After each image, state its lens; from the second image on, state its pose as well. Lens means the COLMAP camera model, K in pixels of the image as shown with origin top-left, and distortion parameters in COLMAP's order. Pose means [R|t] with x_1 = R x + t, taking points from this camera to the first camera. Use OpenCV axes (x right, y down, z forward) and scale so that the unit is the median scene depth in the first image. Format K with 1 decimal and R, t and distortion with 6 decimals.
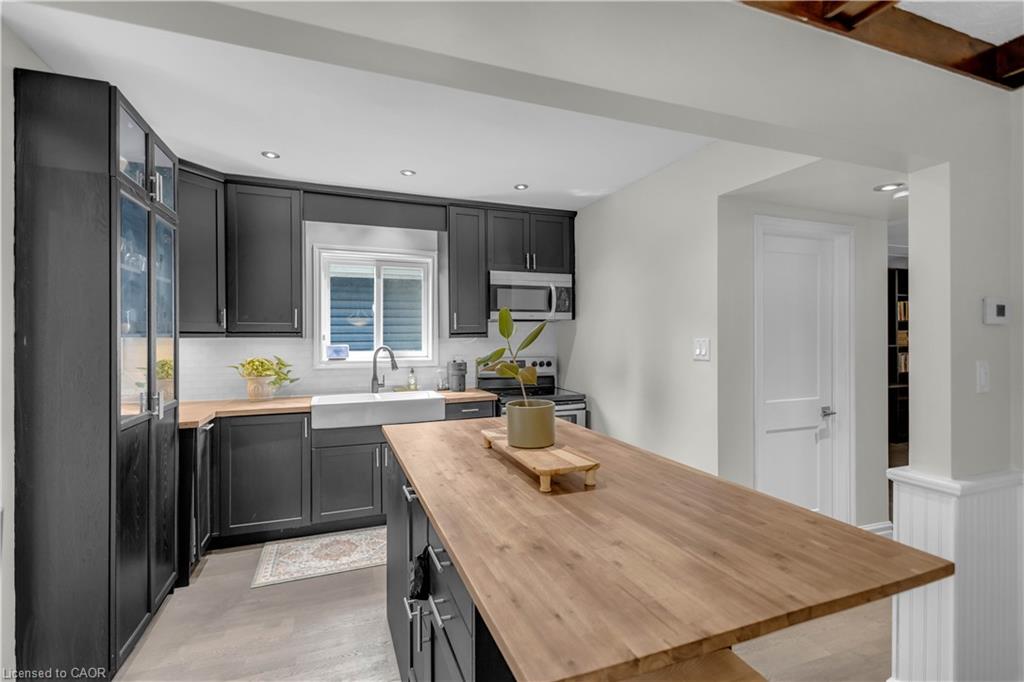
lens RADIAL K [[465.9, 0, 511.8], [0, 465.9, 341.3], [0, 0, 1]] dist [0.008939, -0.000572]
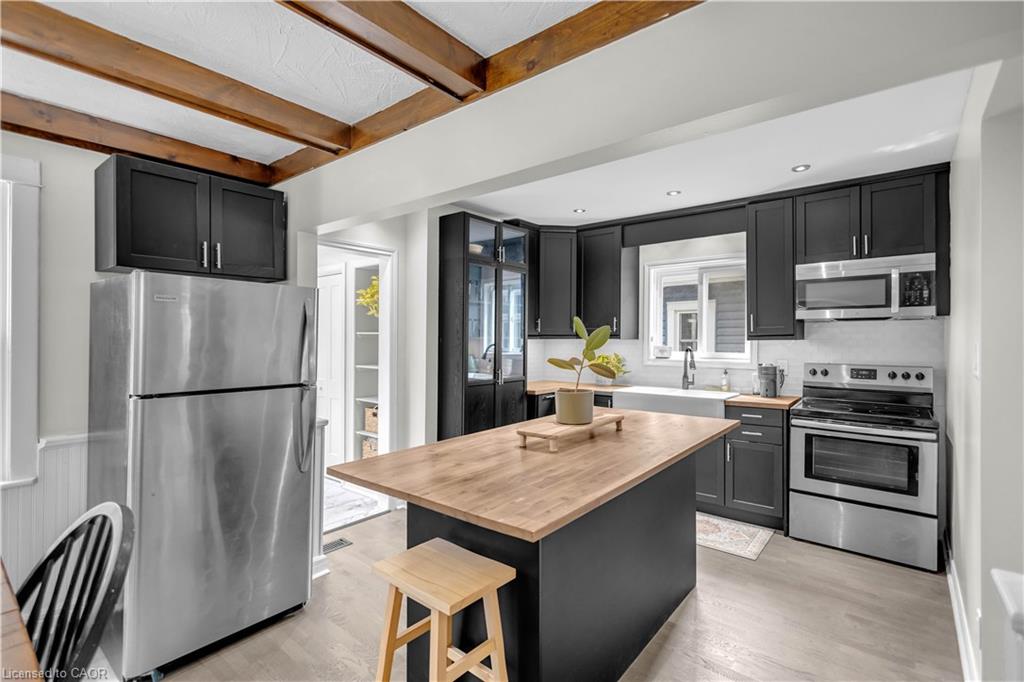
lens RADIAL K [[465.9, 0, 514.5], [0, 465.9, 335.4], [0, 0, 1]] dist [0.008939, -0.000572]
pose [[0.507796, -0.003054, -0.861472, 0.462129], [-0.010479, 0.999898, -0.009722, -0.002647], [0.861413, 0.013964, 0.507713, 0.085388]]
